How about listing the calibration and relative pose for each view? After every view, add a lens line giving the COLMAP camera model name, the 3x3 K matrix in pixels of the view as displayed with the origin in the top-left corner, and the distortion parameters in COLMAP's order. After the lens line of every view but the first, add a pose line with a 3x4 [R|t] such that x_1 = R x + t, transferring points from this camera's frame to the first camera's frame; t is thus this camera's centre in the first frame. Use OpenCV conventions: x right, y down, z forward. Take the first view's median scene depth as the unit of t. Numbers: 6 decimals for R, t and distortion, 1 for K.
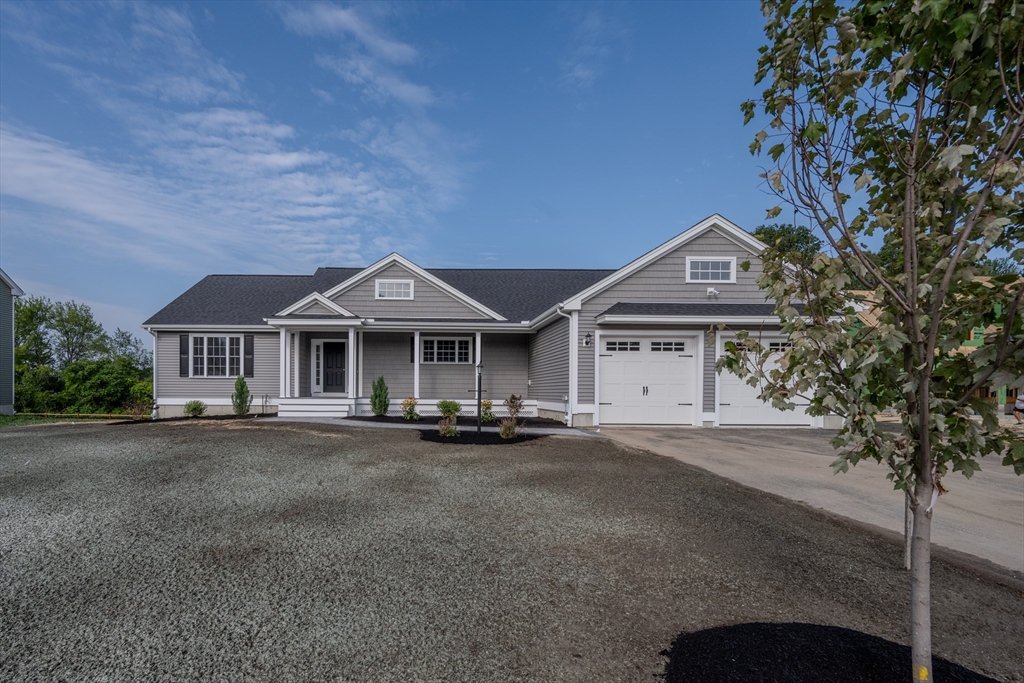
lens RADIAL K [[403.1, 0, 511.7], [0, 403.1, 376.6], [0, 0, 1]] dist [-0.001742, 0.000387]
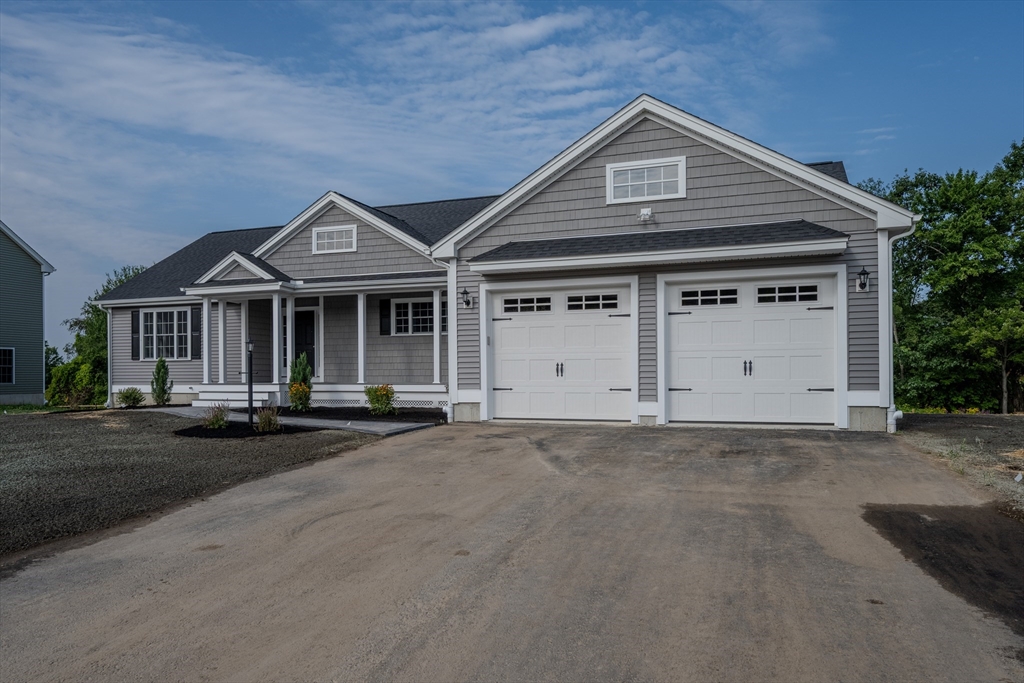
lens RADIAL K [[618.8, 0, 512.6], [0, 618.8, 343.9], [0, 0, 1]] dist [-0.002437, -0.000675]
pose [[0.952786, -0.026426, -0.302491, 0.405232], [0.023682, 0.999638, -0.012739, 0.002572], [0.302718, 0.004974, 0.953067, -0.004425]]
